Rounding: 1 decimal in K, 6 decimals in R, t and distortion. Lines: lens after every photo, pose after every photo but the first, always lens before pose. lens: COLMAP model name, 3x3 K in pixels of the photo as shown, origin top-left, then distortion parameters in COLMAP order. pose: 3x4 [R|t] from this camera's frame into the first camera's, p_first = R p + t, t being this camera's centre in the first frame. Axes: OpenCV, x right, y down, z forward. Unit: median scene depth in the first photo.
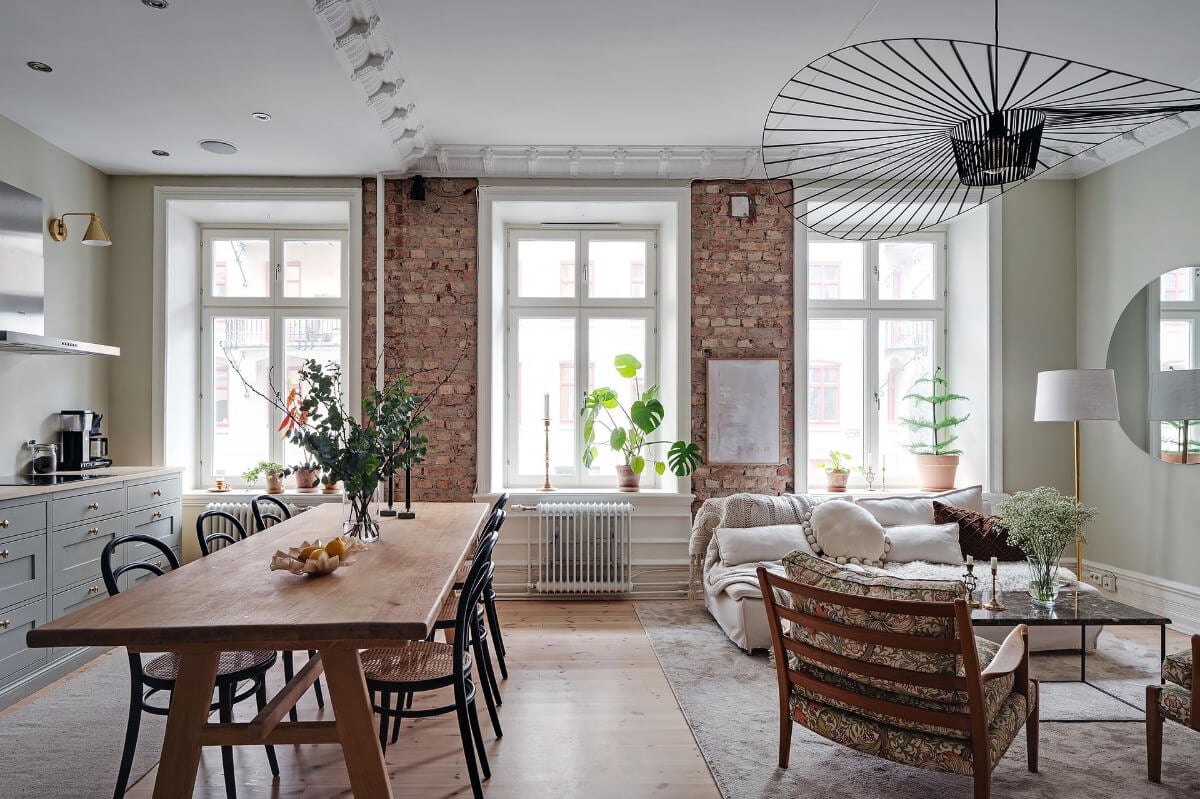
lens RADIAL K [[749.1, 0, 613.9], [0, 749.1, 440.7], [0, 0, 1]] dist [-0.030482, -0.006925]
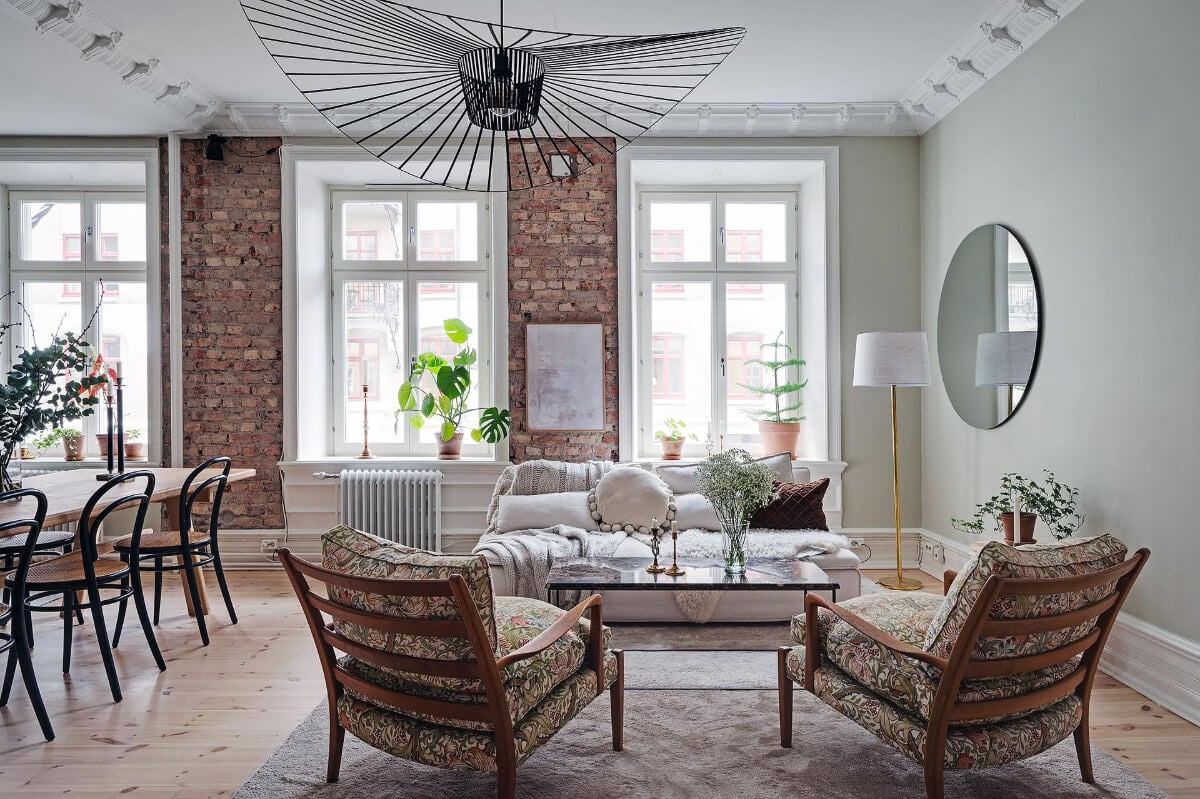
lens RADIAL K [[749.1, 0, 627.2], [0, 749.1, 410.8], [0, 0, 1]] dist [-0.030482, -0.006925]
pose [[0.999994, 0.000287, 0.003475, 0.264913], [-0.000313, 0.999972, 0.007500, -0.002832], [-0.003472, -0.007501, 0.999966, 0.029824]]
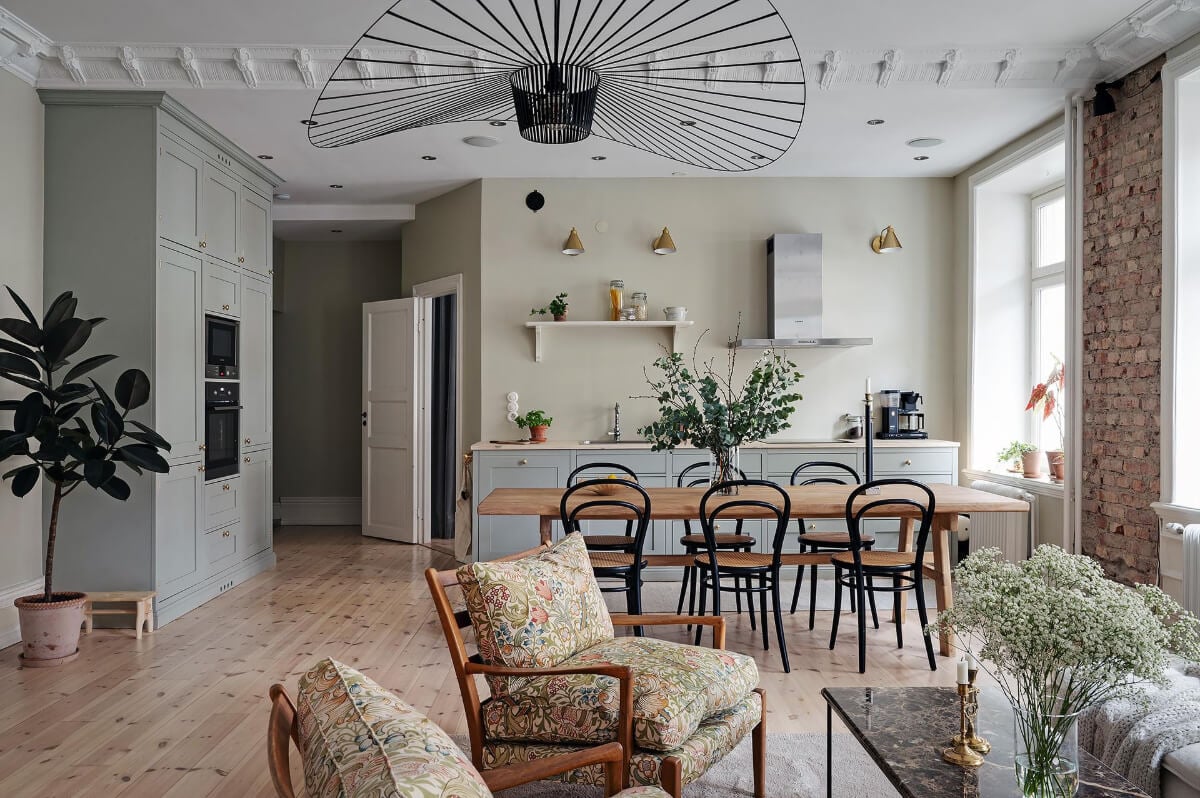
lens RADIAL K [[949.5, 0, 597.7], [0, 949.5, 414.1], [0, 0, 1]] dist [0.008415, 0.012256]
pose [[-0.017572, 0.017257, -0.999697, 0.727433], [-0.011114, 0.999786, 0.017454, -0.022141], [0.999784, 0.011417, -0.017377, 0.484886]]
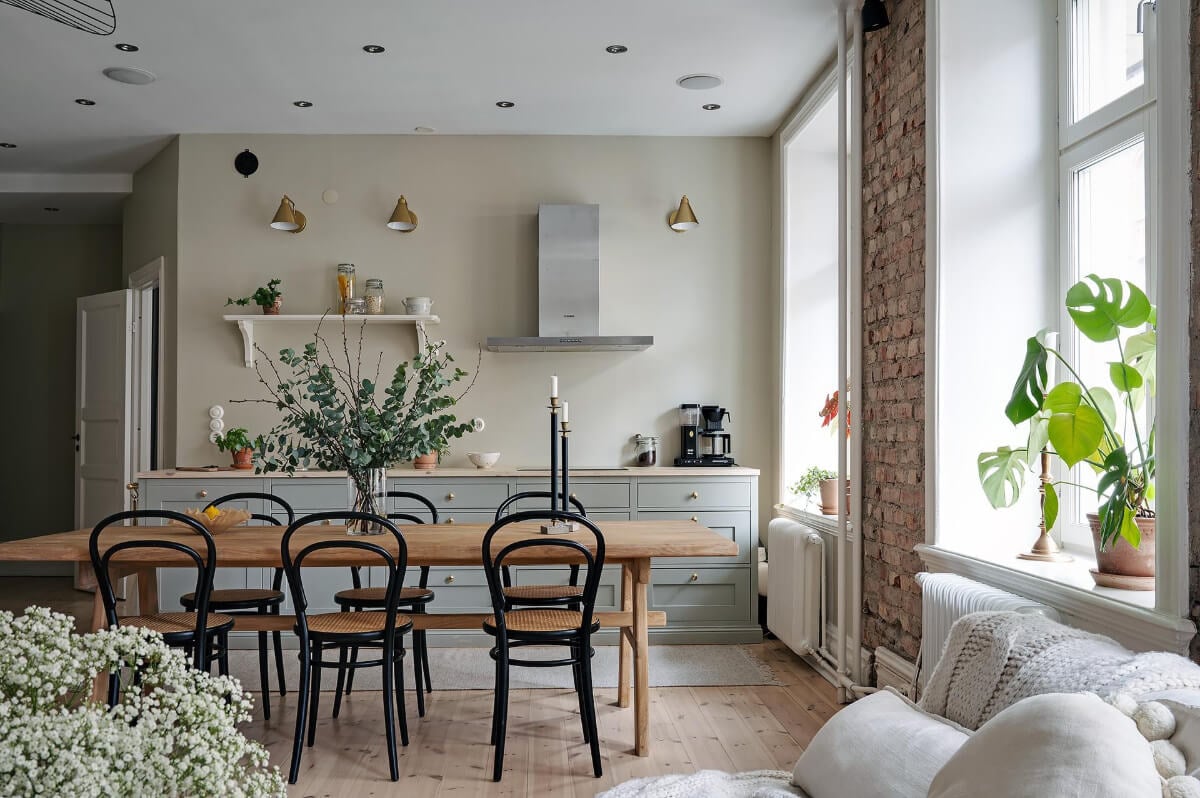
lens RADIAL K [[1066.1, 0, 576.8], [0, 1066.1, 430.7], [0, 0, 1]] dist [0.034541, -0.013209]
pose [[-0.009694, -0.003796, -0.999946, 0.563924], [-0.015119, 0.999879, -0.003649, -0.001431], [0.999839, 0.015083, -0.009751, 0.765754]]
